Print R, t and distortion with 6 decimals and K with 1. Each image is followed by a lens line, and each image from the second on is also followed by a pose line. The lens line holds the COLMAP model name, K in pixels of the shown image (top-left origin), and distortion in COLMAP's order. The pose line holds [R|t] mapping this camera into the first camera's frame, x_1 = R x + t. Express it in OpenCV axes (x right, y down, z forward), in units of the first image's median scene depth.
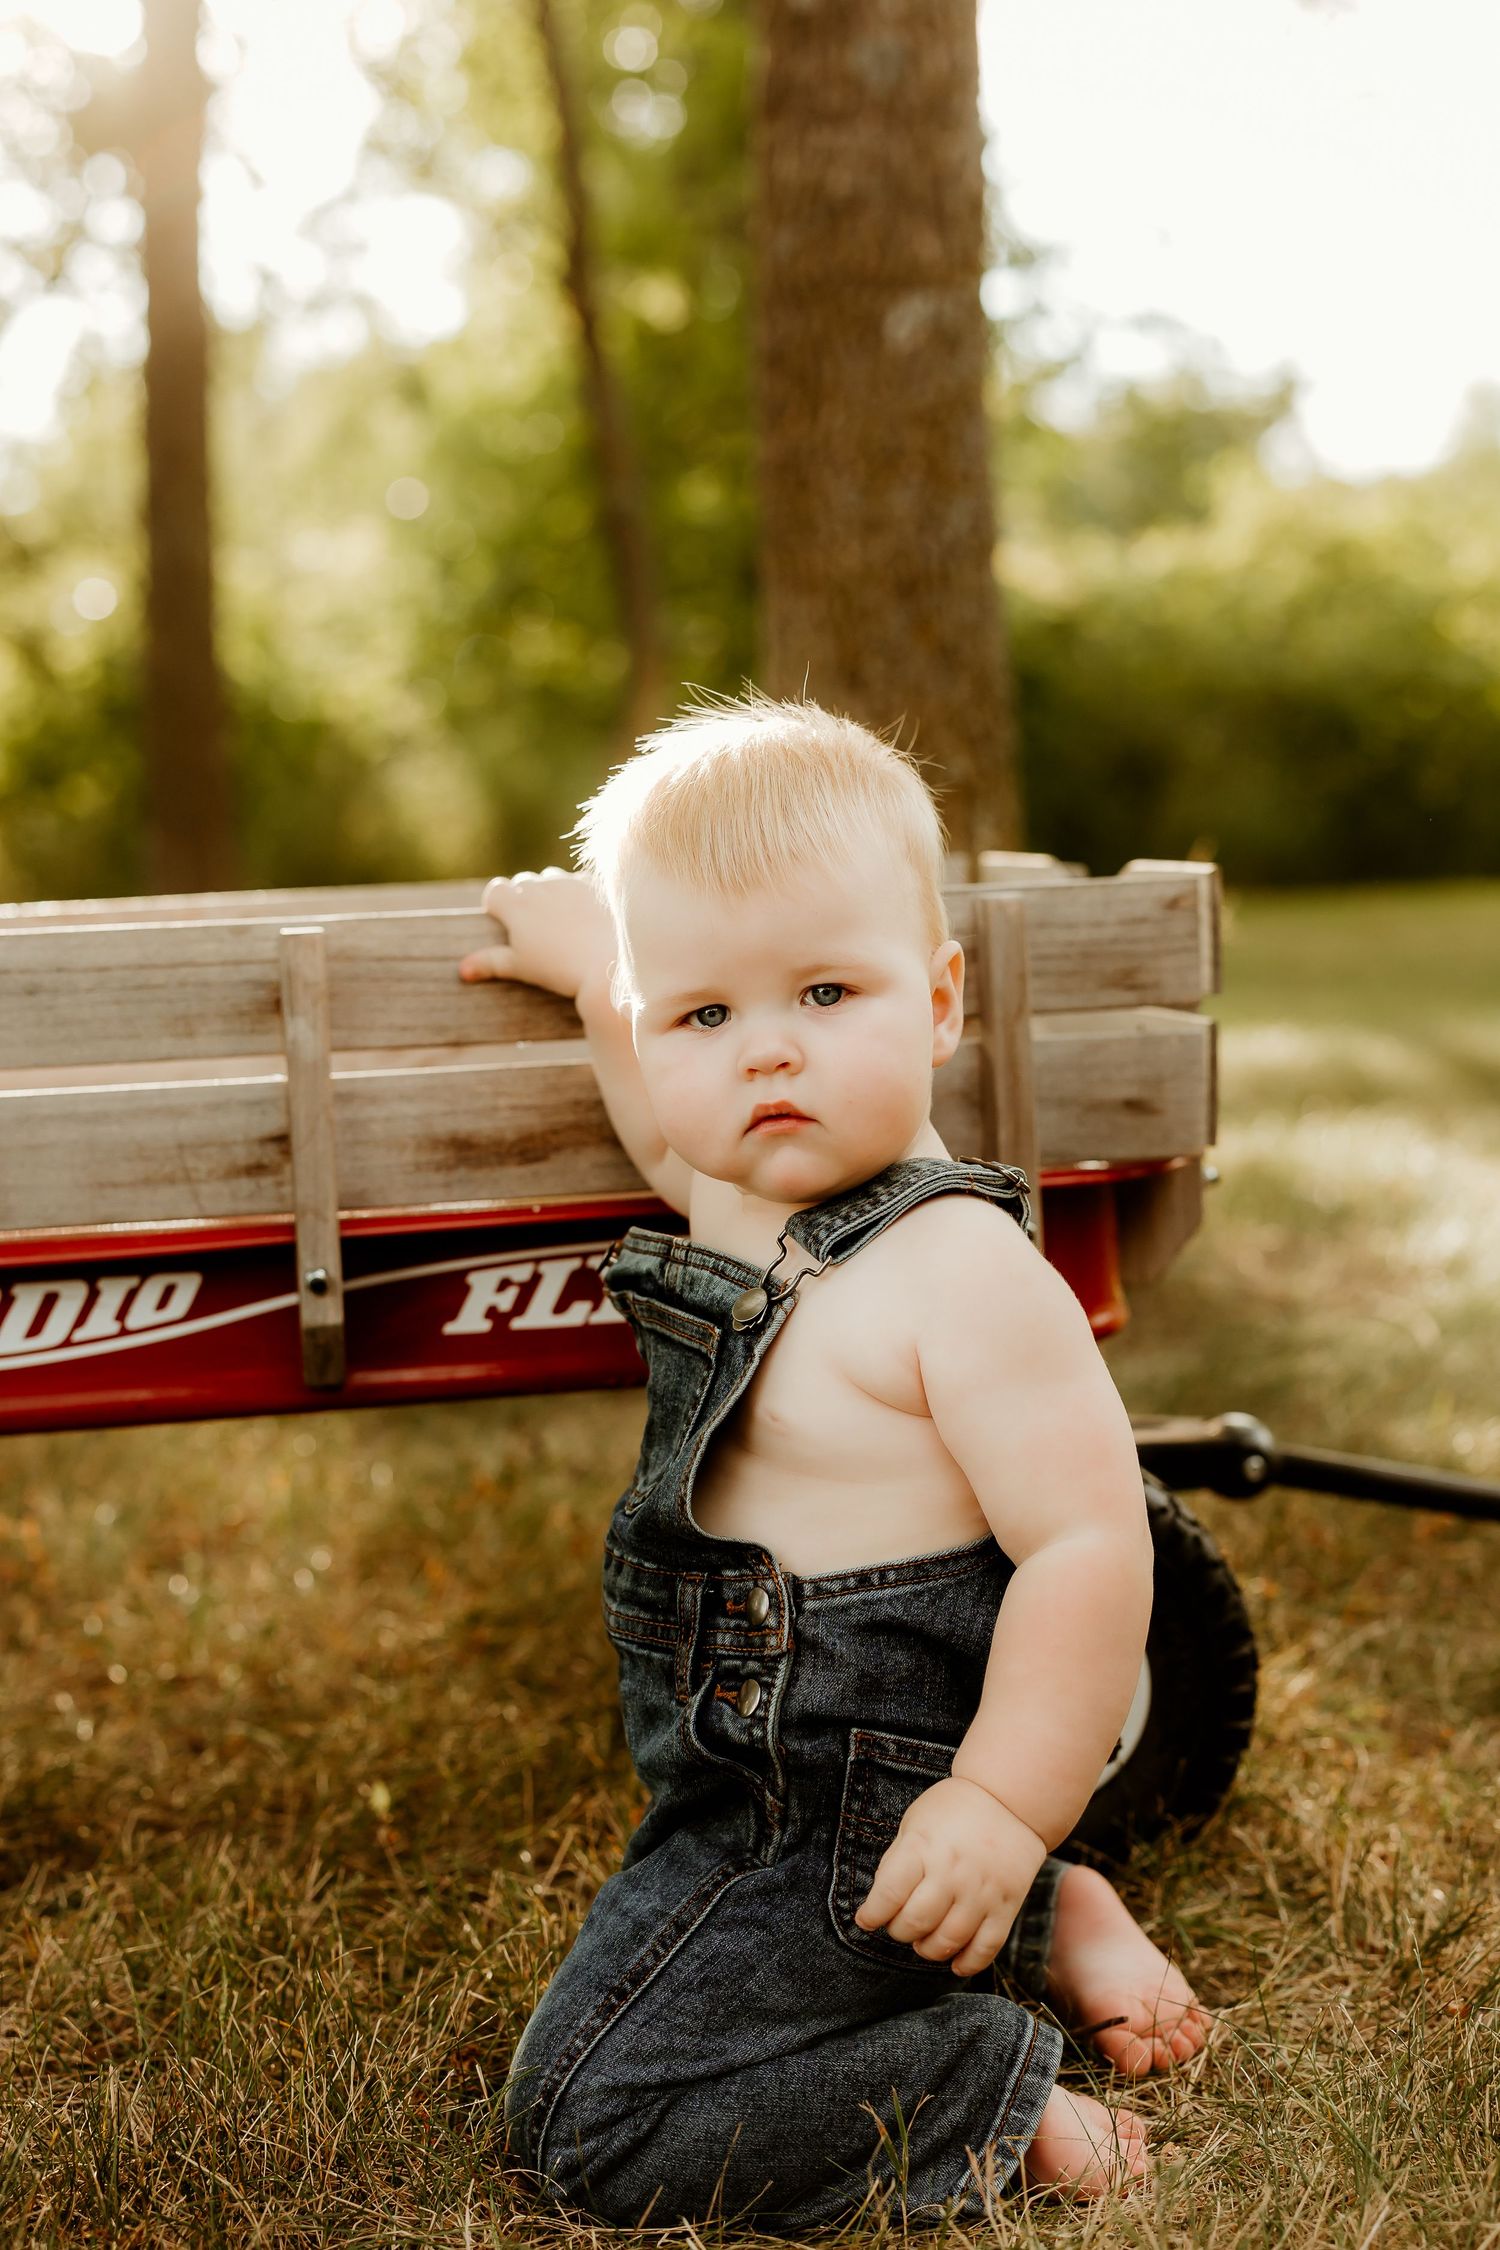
lens RADIAL K [[3426.5, 0, 756.9], [0, 3426.5, 1112.1], [0, 0, 1]] dist [0.029572, 0.000000]
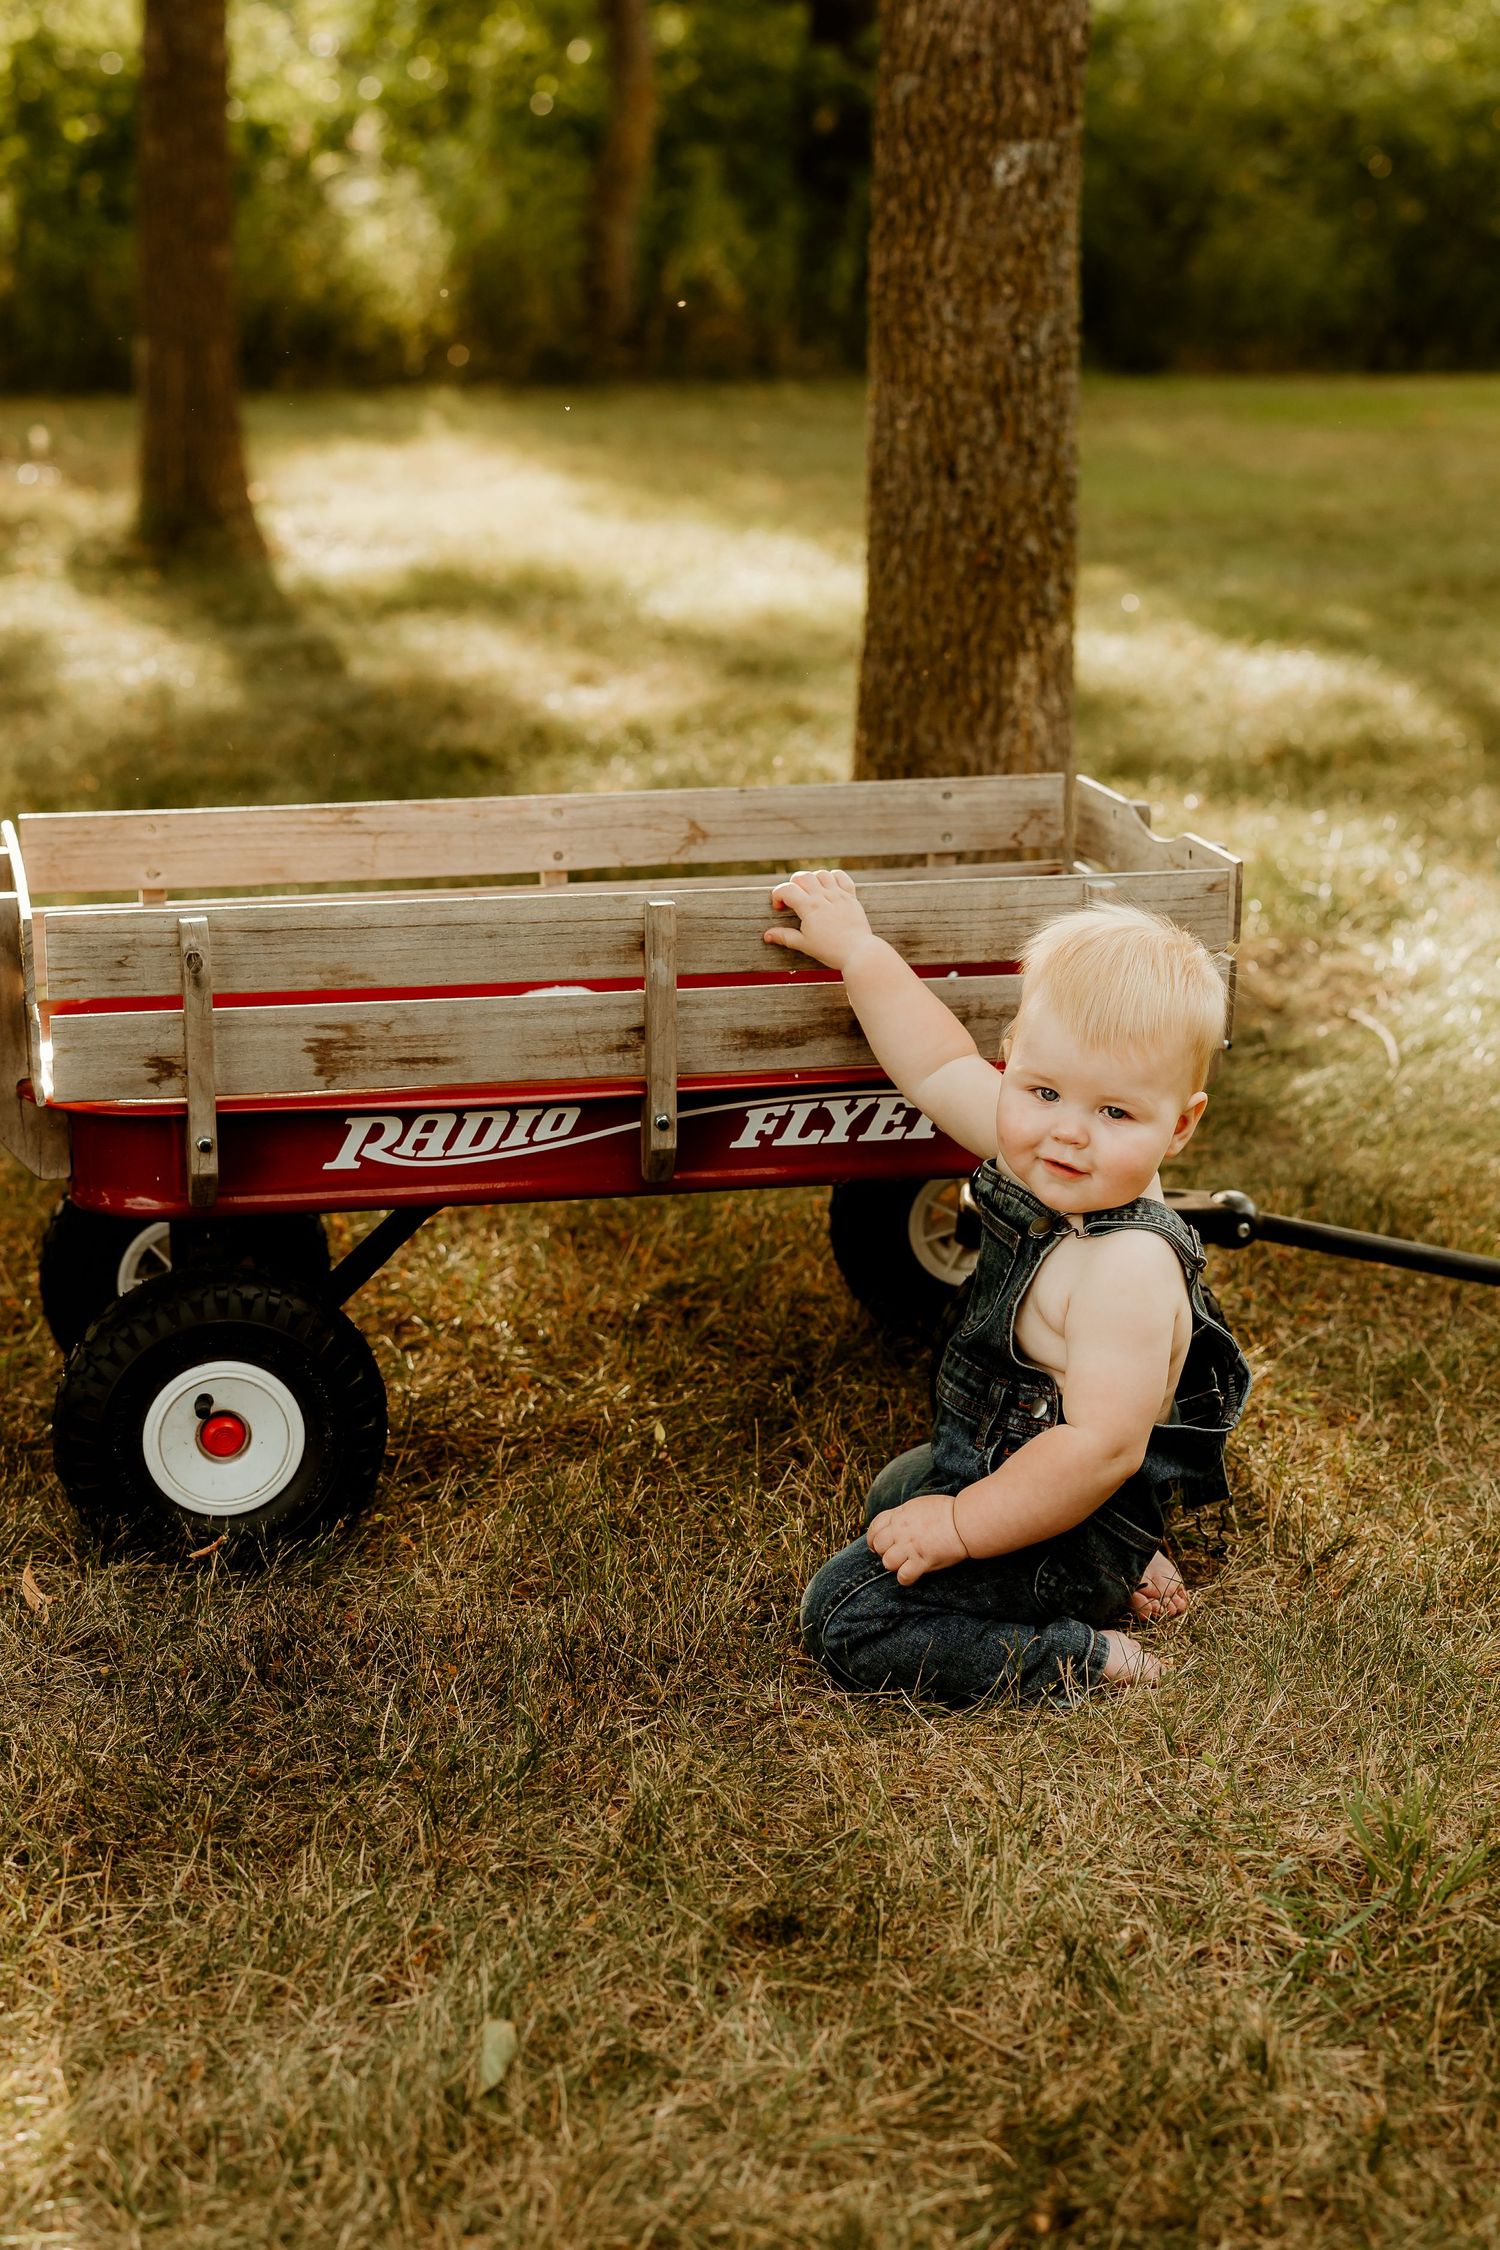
lens RADIAL K [[4282.5, 0, 774.5], [0, 4282.5, 1125.1], [0, 0, 1]] dist [-0.057532, 0.000000]
pose [[0.998433, 0.037835, 0.041234, -0.152146], [-0.044003, 0.986015, 0.160741, -0.259995], [-0.034576, -0.162304, 0.986135, -0.920643]]
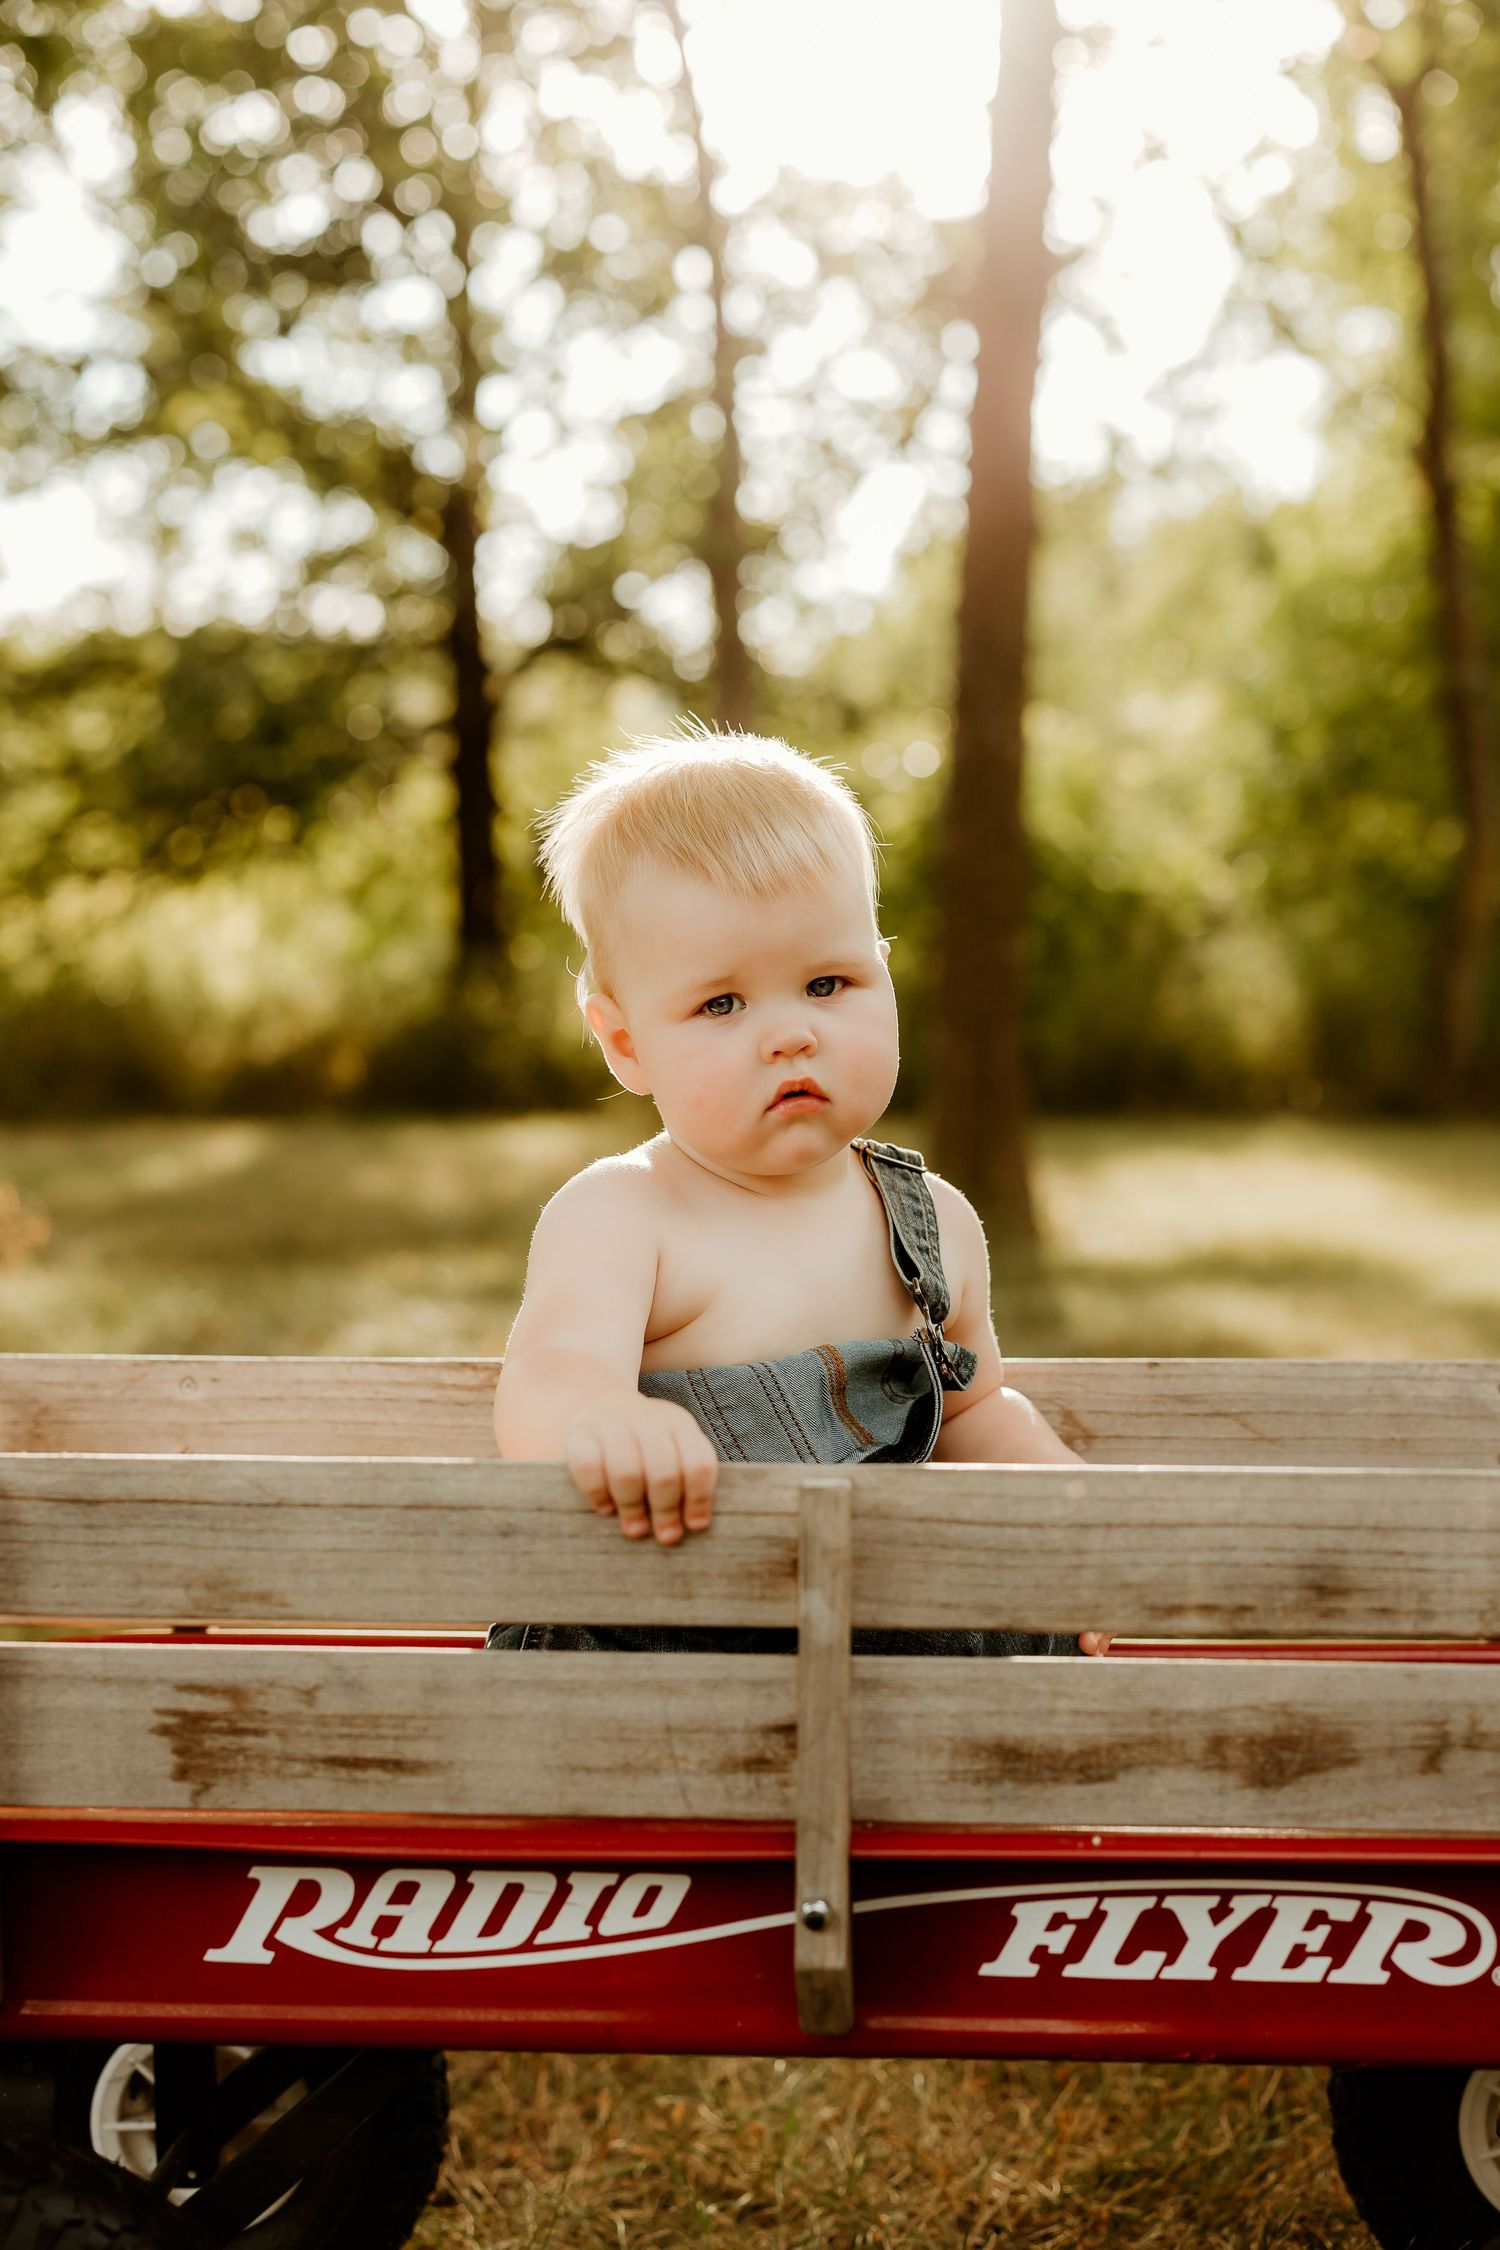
lens RADIAL K [[3426.5, 0, 763.2], [0, 3426.5, 1067.4], [0, 0, 1]] dist [0.029572, 0.000000]
pose [[0.969890, 0.053802, -0.237526, 0.041029], [-0.066043, 0.996852, -0.043878, -0.111063], [0.234418, 0.058244, 0.970390, 0.185478]]
